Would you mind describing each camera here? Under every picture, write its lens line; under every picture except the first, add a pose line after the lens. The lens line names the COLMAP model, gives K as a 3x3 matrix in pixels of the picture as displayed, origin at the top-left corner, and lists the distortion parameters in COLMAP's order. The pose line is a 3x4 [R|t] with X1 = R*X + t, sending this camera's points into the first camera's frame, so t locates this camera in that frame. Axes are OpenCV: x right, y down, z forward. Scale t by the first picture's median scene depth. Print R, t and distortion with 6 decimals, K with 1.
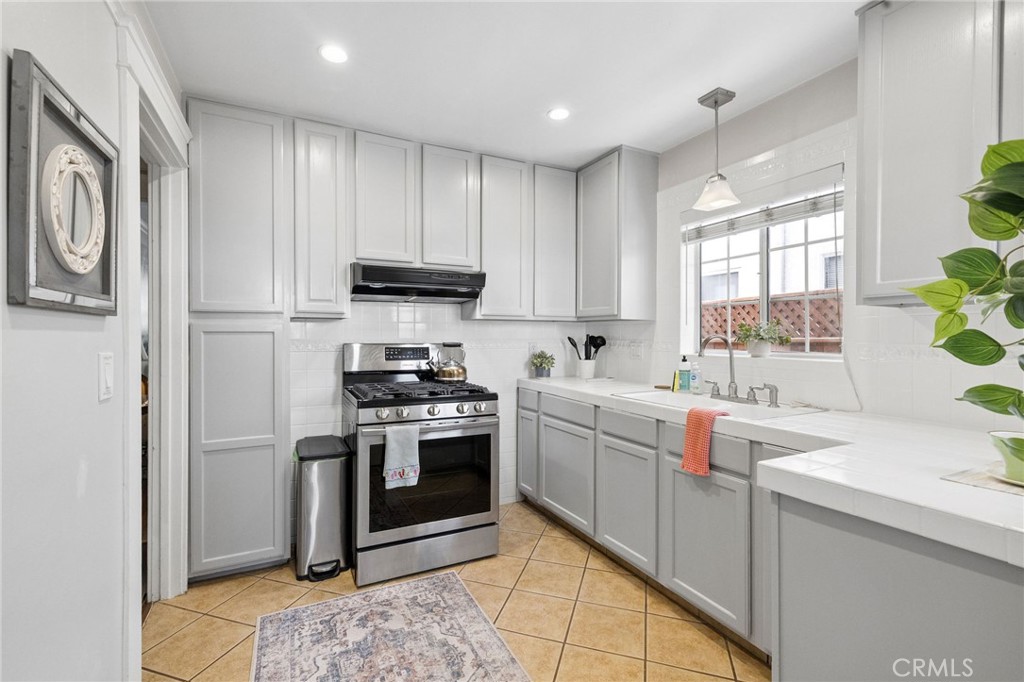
lens RADIAL K [[434.6, 0, 500.2], [0, 434.6, 337.0], [0, 0, 1]] dist [0.000703, 0.000173]
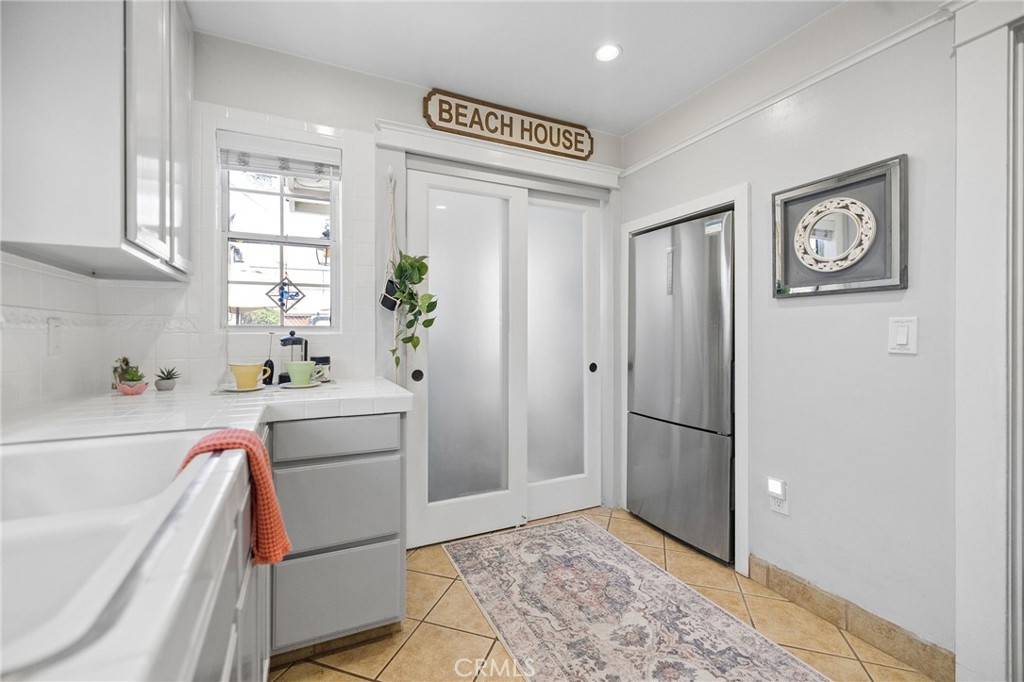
lens RADIAL K [[433.7, 0, 507.7], [0, 433.7, 334.6], [0, 0, 1]] dist [0.000316, 0.000188]
pose [[-0.999955, -0.000679, -0.009415, 0.137477], [-0.000656, 0.999997, -0.002375, 0.045468], [0.009416, -0.002369, -0.999953, 1.149796]]
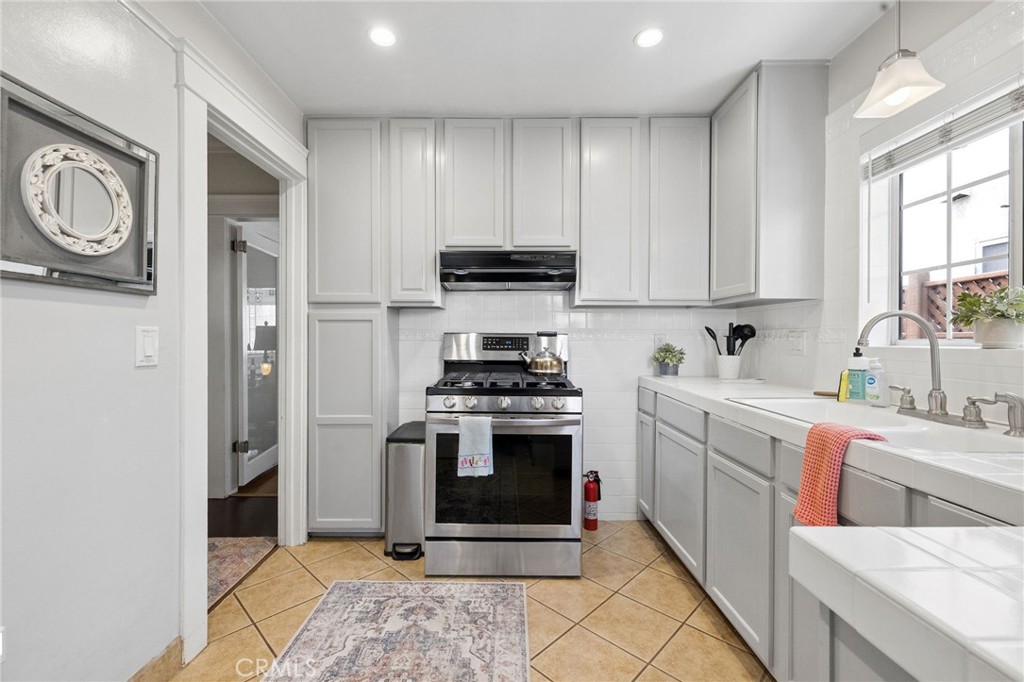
lens RADIAL K [[423.4, 0, 510.4], [0, 423.4, 339.0], [0, 0, 1]] dist [0.000297, 0.000173]
pose [[0.900958, 0.002592, -0.433898, 0.243950], [-0.003004, 0.999995, -0.000264, 0.033882], [0.433895, 0.001541, 0.900962, 0.199365]]
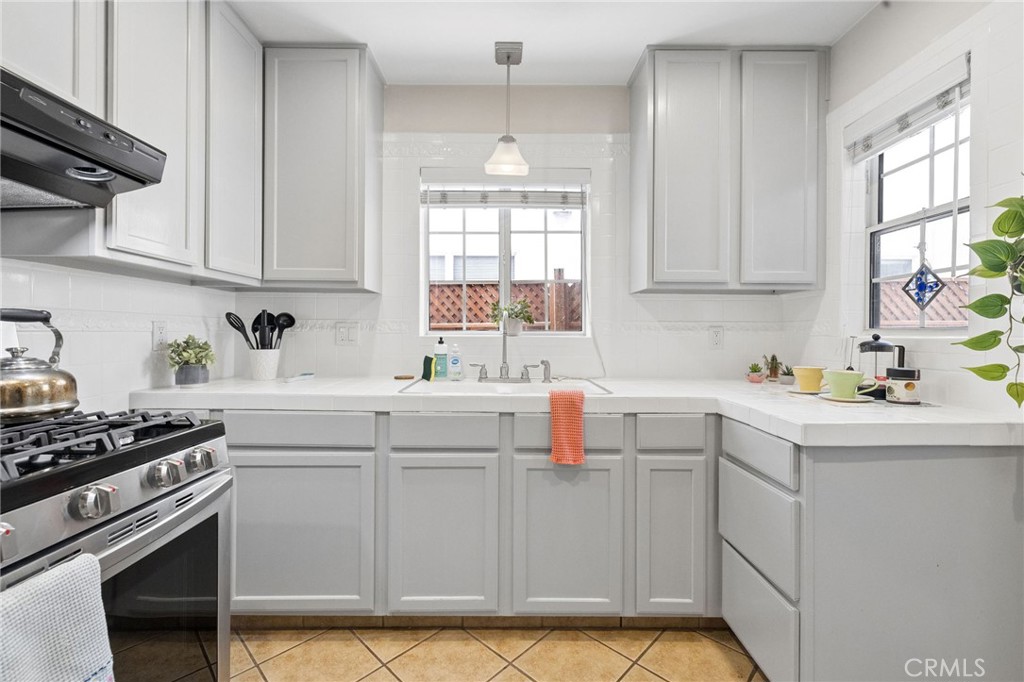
lens RADIAL K [[435.5, 0, 497.6], [0, 435.5, 332.7], [0, 0, 1]] dist [0.000459, 0.000119]
pose [[0.443291, 0.000023, 0.896378, -0.311560], [-0.003628, 0.999992, 0.001768, 0.035405], [-0.896371, -0.004036, 0.443287, 0.566501]]
